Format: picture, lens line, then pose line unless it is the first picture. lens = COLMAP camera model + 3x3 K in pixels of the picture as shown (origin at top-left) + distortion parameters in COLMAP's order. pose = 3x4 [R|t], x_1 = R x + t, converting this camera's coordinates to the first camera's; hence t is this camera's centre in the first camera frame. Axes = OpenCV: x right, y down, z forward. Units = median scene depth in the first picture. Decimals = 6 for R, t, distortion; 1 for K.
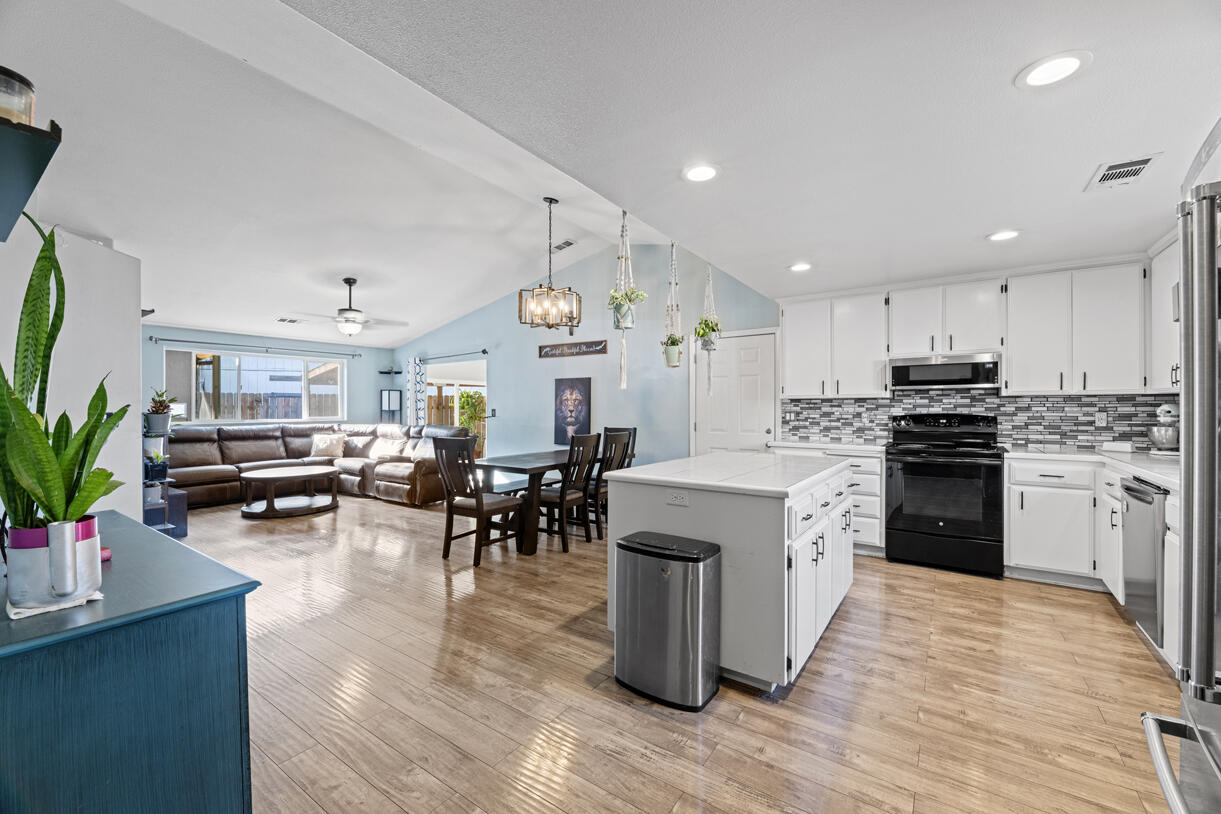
lens RADIAL K [[493.3, 0, 608.5], [0, 493.3, 409.2], [0, 0, 1]] dist [0.002829, -0.003273]
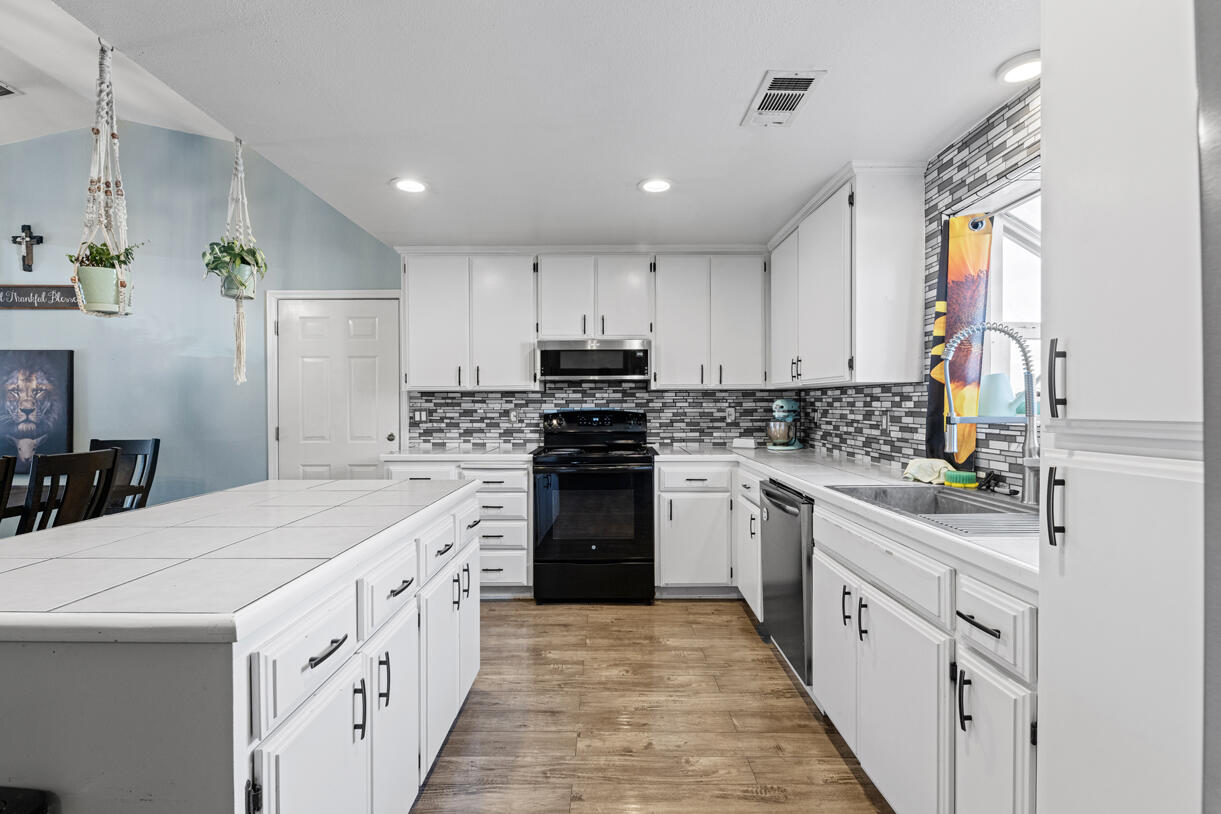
lens RADIAL K [[534.1, 0, 607.3], [0, 534.1, 407.1], [0, 0, 1]] dist [0.005175, 0.000092]
pose [[0.819984, -0.004800, 0.572366, 0.194865], [0.004296, 0.999988, 0.002232, 0.001656], [-0.572370, 0.000629, 0.819995, 0.273330]]
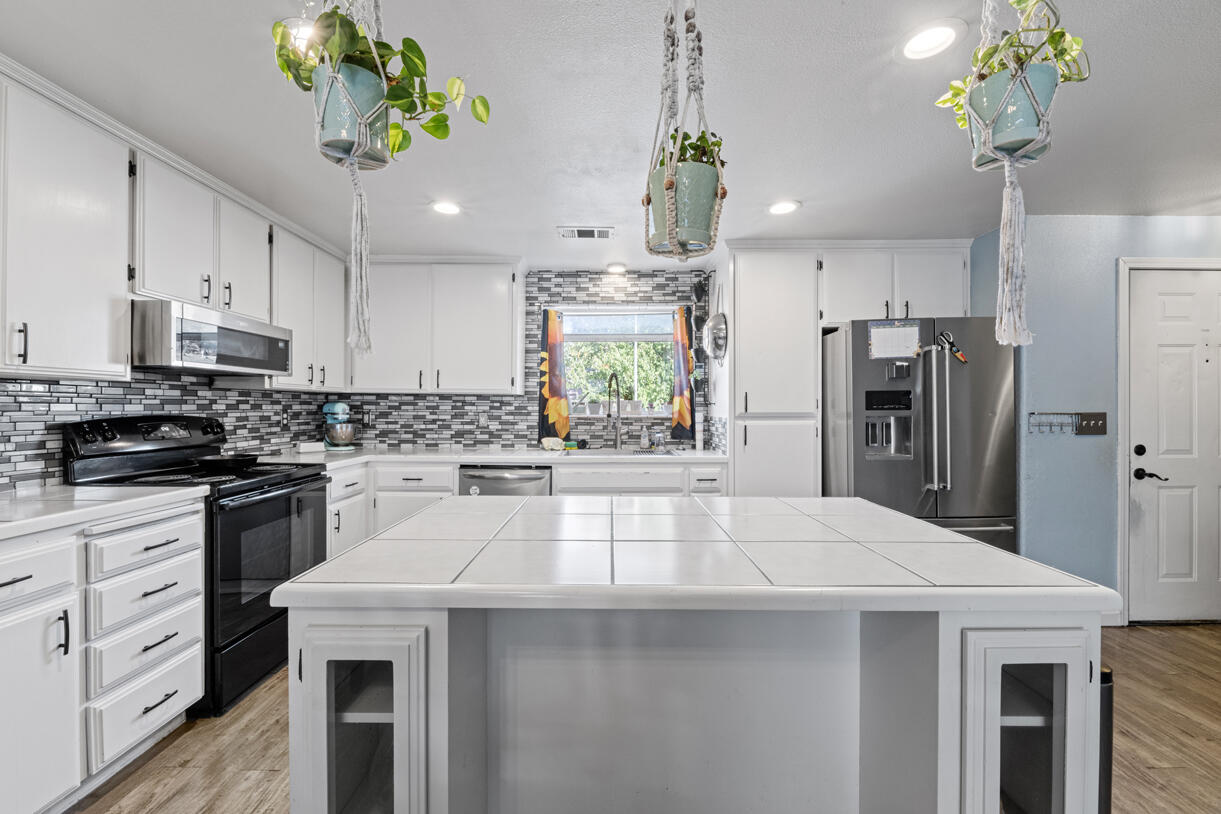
lens RADIAL K [[493.3, 0, 607.1], [0, 493.3, 407.6], [0, 0, 1]] dist [0.002829, -0.003273]
pose [[-0.570005, -0.001516, 0.821640, -0.063230], [-0.000945, 0.999999, 0.001190, -0.000825], [-0.821641, -0.000098, -0.570005, 1.021309]]
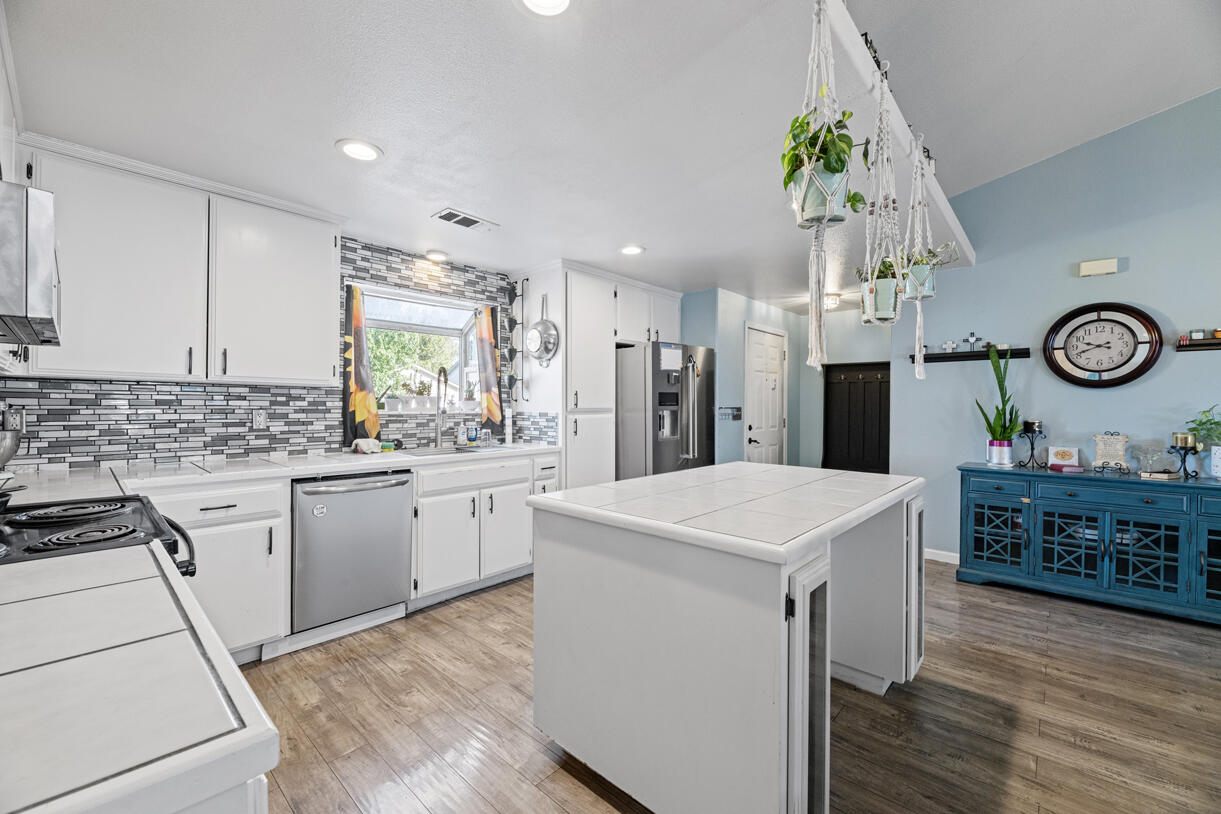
lens RADIAL K [[493.3, 0, 608.8], [0, 493.3, 408.2], [0, 0, 1]] dist [0.002829, -0.003273]
pose [[-0.991705, -0.004921, 0.128443, 0.296008], [-0.003978, 0.999963, 0.007598, 0.000901], [-0.128476, 0.007024, -0.991688, 1.328243]]
